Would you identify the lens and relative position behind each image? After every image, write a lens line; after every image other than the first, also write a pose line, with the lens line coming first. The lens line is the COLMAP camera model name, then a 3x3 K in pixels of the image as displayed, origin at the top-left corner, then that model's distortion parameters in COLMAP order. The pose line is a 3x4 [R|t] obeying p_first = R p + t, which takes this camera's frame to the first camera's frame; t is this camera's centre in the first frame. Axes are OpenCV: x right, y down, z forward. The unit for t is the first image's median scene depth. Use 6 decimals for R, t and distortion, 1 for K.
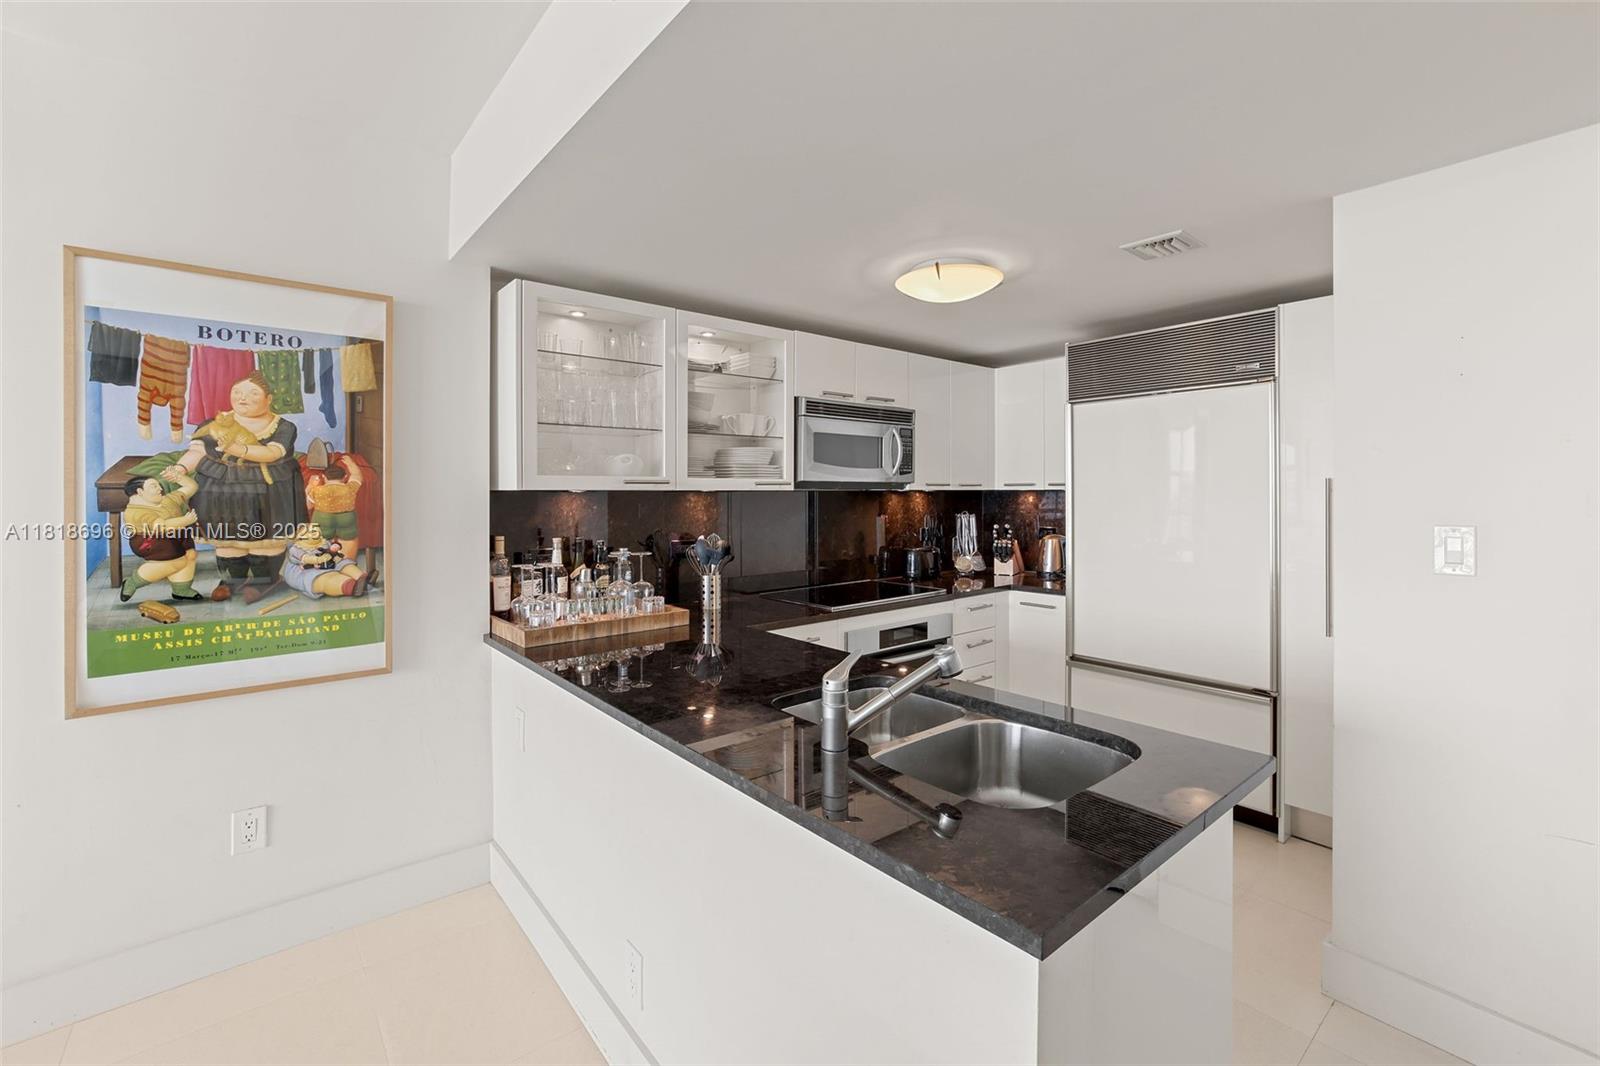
lens RADIAL K [[696.3, 0, 781.8], [0, 696.3, 491.8], [0, 0, 1]] dist [-0.034911, 0.014972]
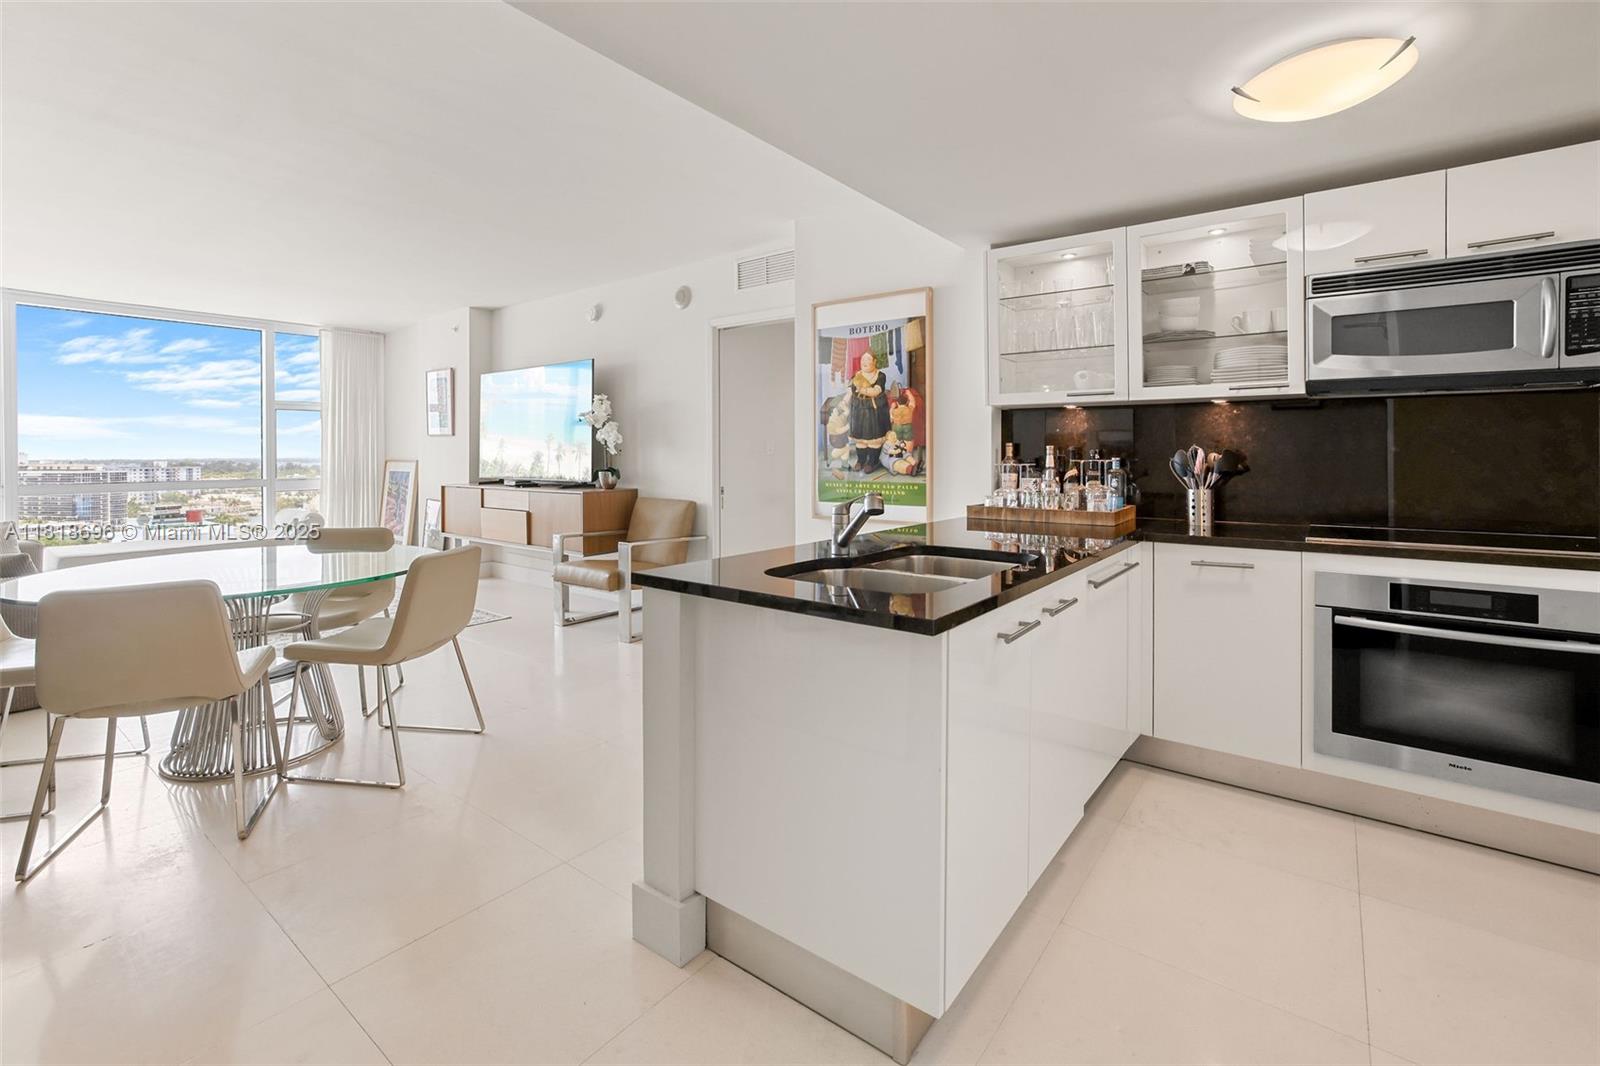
lens RADIAL K [[696.3, 0, 798.2], [0, 696.3, 452.2], [0, 0, 1]] dist [-0.034911, 0.014972]
pose [[0.231730, 0.006269, -0.972760, 0.932442], [0.001503, 0.999976, 0.006803, 0.085280], [0.972779, -0.003038, 0.231715, 0.353782]]
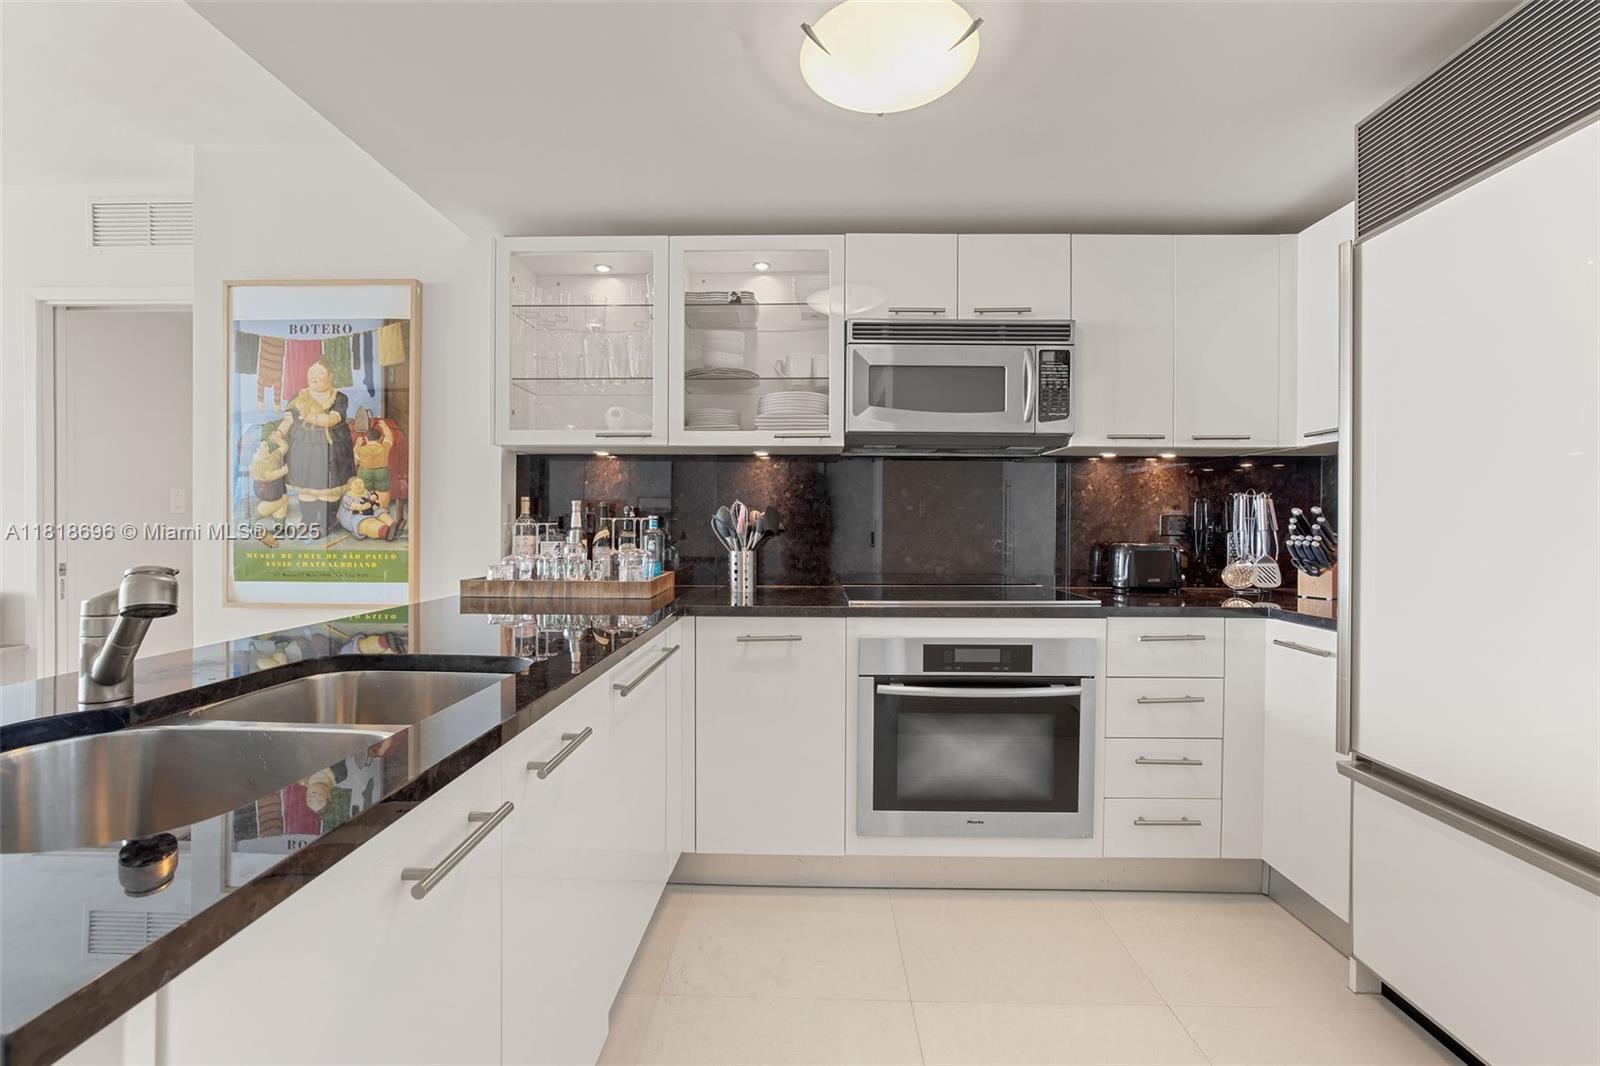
lens RADIAL K [[696.3, 0, 789.4], [0, 696.3, 521.5], [0, 0, 1]] dist [-0.034911, 0.014972]
pose [[0.755953, 0.009968, -0.654550, 0.666282], [-0.008730, 0.999949, 0.005145, 0.108856], [0.654568, 0.001825, 0.756001, 0.563372]]
